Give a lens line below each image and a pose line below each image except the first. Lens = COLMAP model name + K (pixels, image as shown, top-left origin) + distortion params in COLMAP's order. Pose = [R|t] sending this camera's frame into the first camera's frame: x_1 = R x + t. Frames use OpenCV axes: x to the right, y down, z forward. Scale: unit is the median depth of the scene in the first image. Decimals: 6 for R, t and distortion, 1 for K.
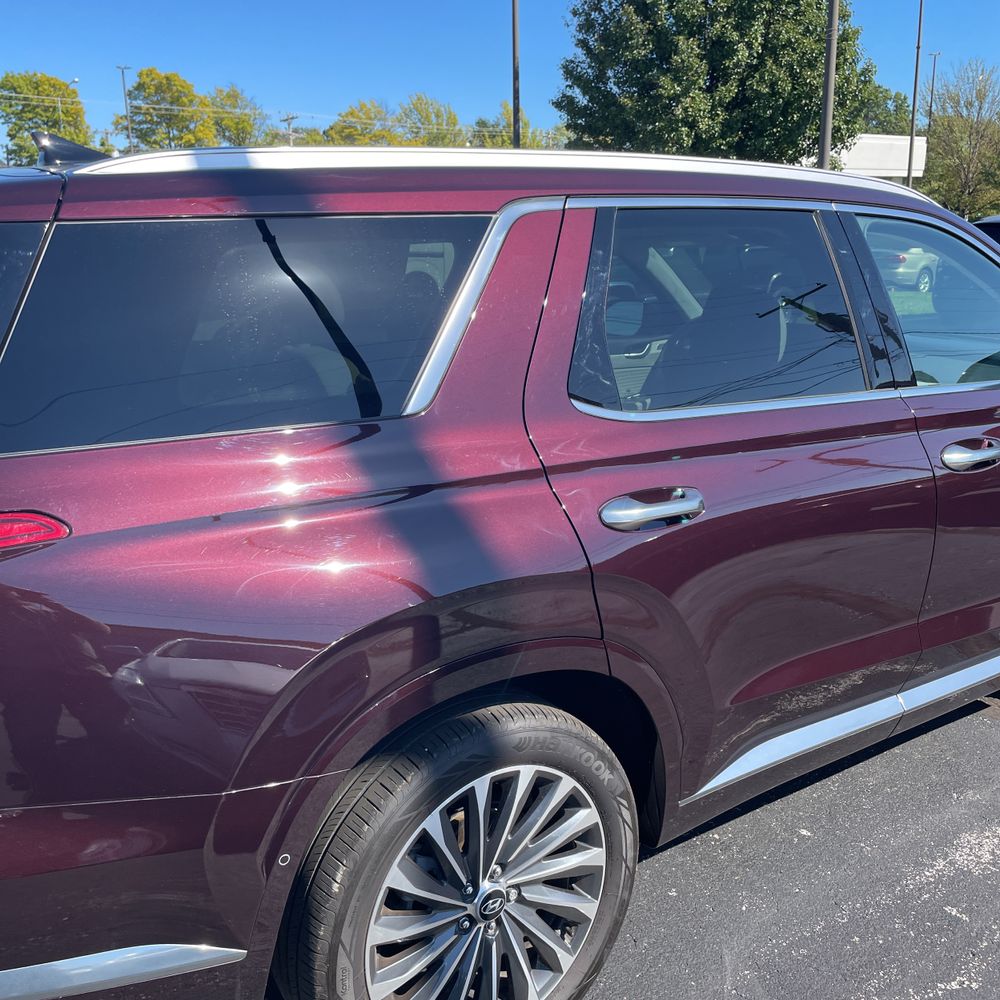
lens RADIAL K [[1013.4, 0, 491.0], [0, 1013.4, 494.7], [0, 0, 1]] dist [0.051308, -0.044003]
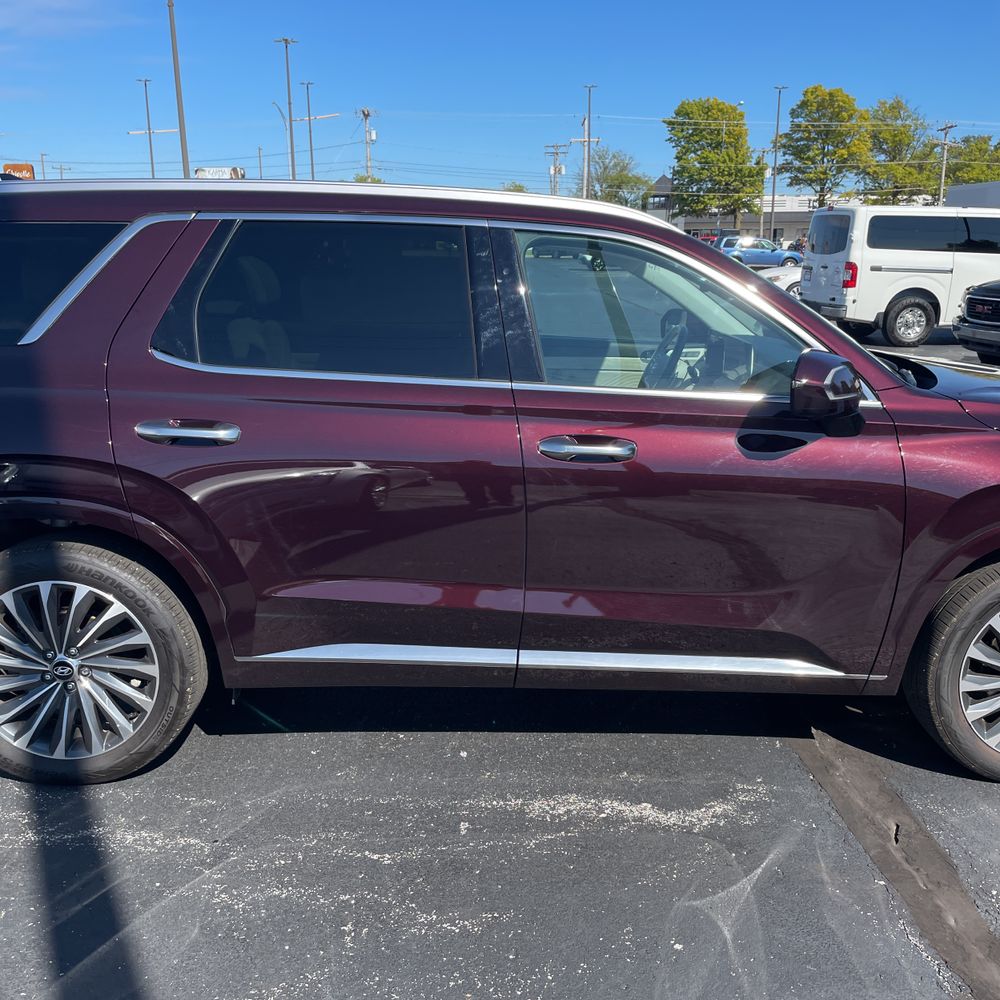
lens RADIAL K [[1010.4, 0, 519.3], [0, 1010.4, 504.1], [0, 0, 1]] dist [0.081352, -0.109339]
pose [[0.831394, 0.152366, -0.534386, 0.822326], [-0.154868, 0.987105, 0.040504, -0.010390], [0.533666, 0.049085, 0.844270, 0.027599]]
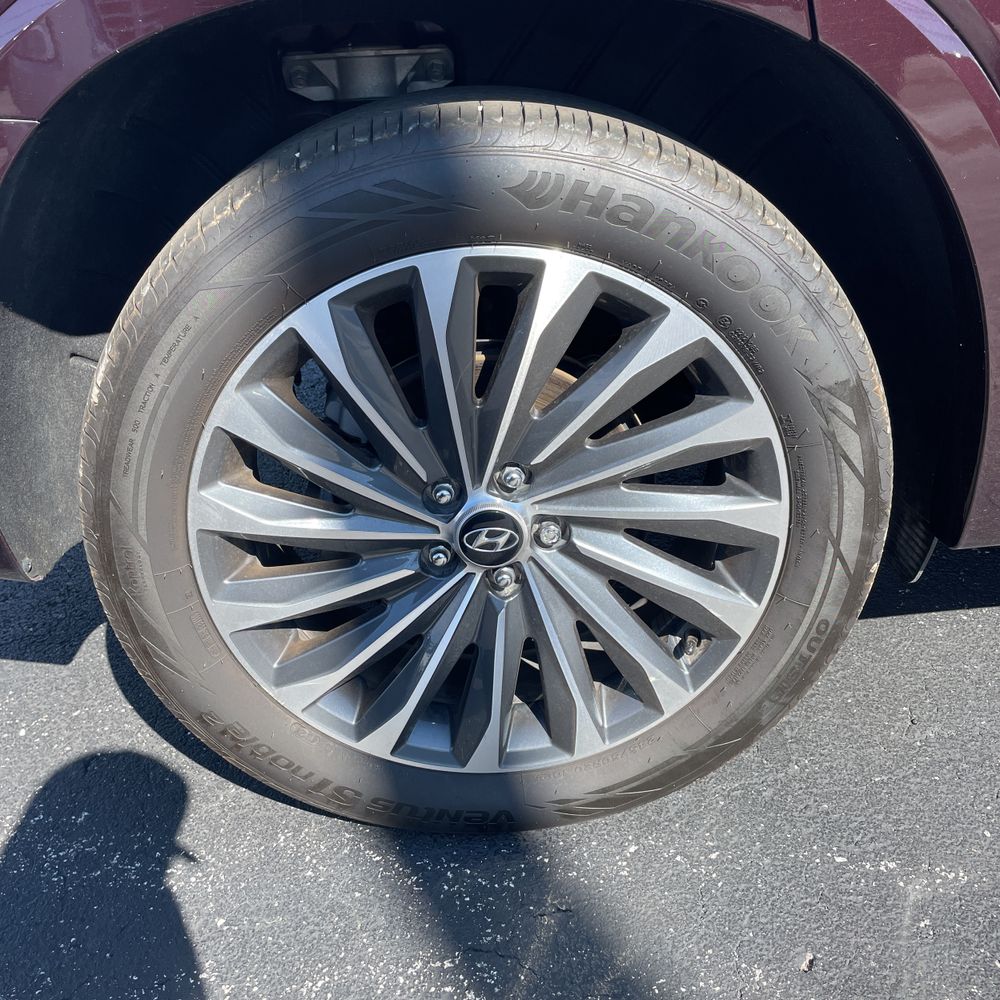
lens RADIAL K [[1013.4, 0, 491.0], [0, 1013.4, 494.7], [0, 0, 1]] dist [0.051308, -0.044003]
pose [[0.832519, 0.215836, -0.510222, 0.150001], [-0.071284, 0.955063, 0.287702, 0.143685], [0.549391, -0.203147, 0.810494, 0.362038]]
